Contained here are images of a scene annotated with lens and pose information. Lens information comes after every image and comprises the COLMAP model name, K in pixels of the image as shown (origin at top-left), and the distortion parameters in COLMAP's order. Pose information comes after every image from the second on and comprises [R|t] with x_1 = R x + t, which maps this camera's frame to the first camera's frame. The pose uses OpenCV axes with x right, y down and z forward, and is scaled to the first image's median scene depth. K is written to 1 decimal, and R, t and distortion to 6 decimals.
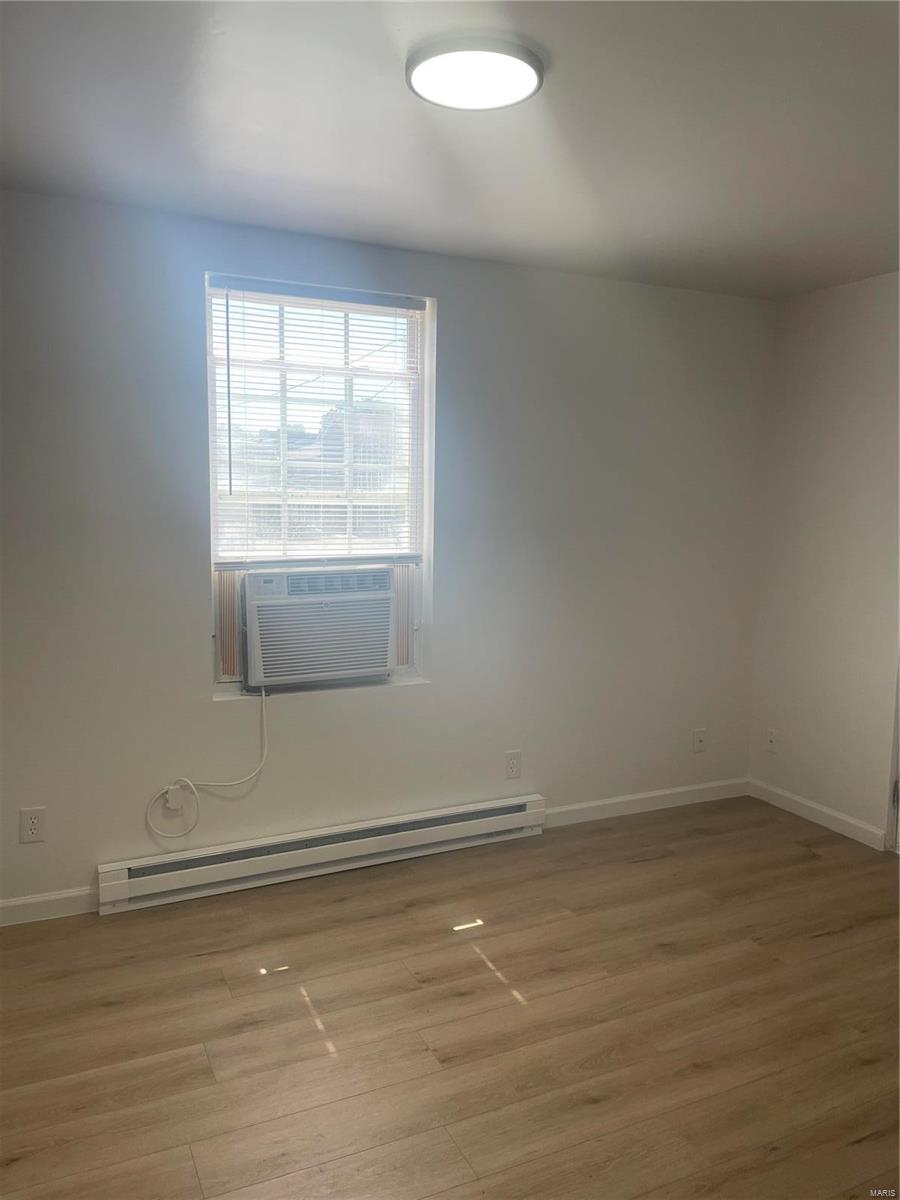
lens RADIAL K [[899.9, 0, 460.1], [0, 899.9, 596.0], [0, 0, 1]] dist [0.040668, -0.090594]
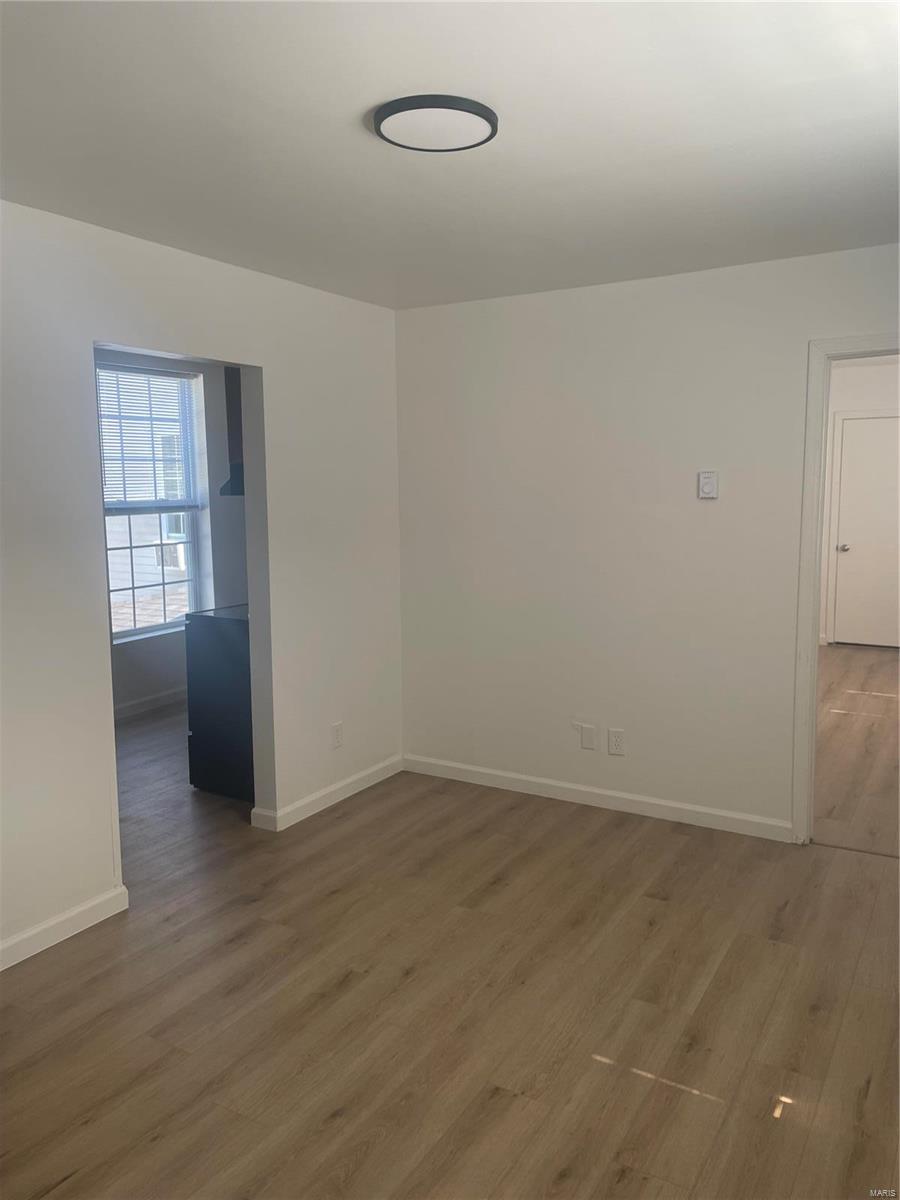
lens RADIAL K [[899.9, 0, 460.1], [0, 899.9, 596.0], [0, 0, 1]] dist [0.040668, -0.090594]
pose [[-0.830251, 0.067145, -0.553330, 0.429477], [-0.068284, 0.972988, 0.220528, -0.173260], [0.553191, 0.220877, -0.803239, 1.375137]]
